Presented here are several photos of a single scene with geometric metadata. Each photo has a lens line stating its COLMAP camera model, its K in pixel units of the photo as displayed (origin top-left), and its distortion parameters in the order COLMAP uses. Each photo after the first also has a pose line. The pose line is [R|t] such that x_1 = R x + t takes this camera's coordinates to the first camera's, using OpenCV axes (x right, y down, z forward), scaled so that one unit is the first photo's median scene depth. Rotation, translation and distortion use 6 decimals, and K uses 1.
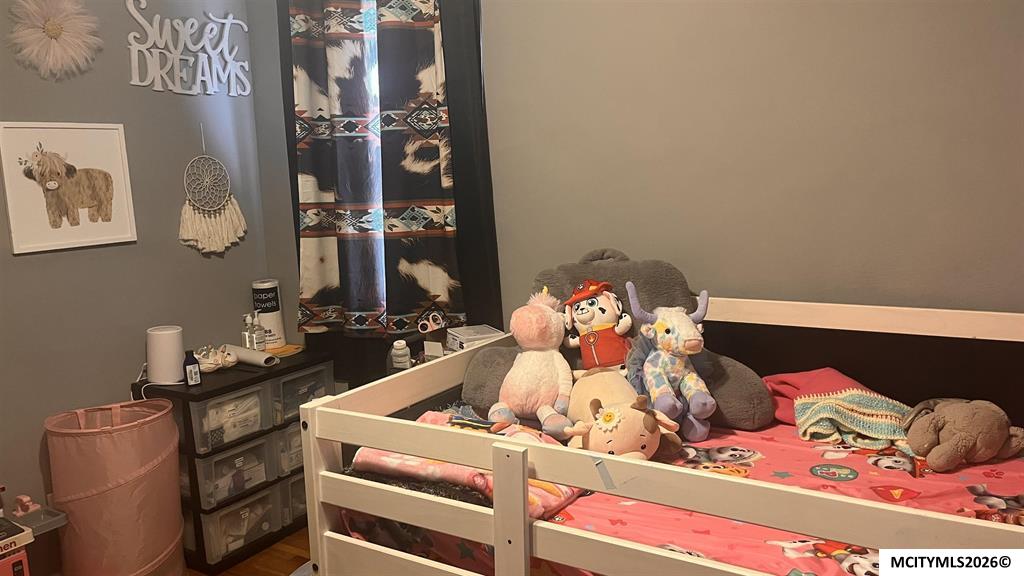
lens RADIAL K [[782.5, 0, 517.4], [0, 782.5, 286.5], [0, 0, 1]] dist [0.062066, -0.034602]
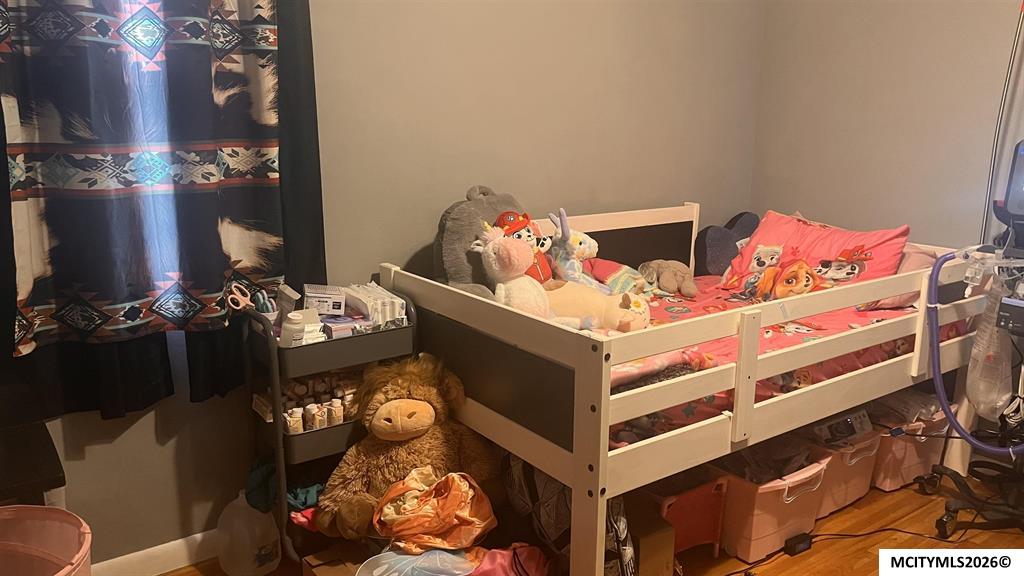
lens RADIAL K [[782.5, 0, 519.1], [0, 782.5, 293.7], [0, 0, 1]] dist [0.062066, -0.034602]
pose [[0.370052, -0.170403, 0.913249, -0.741413], [0.107674, 0.984276, 0.140026, -0.037586], [-0.922750, 0.046517, 0.382582, 0.424236]]
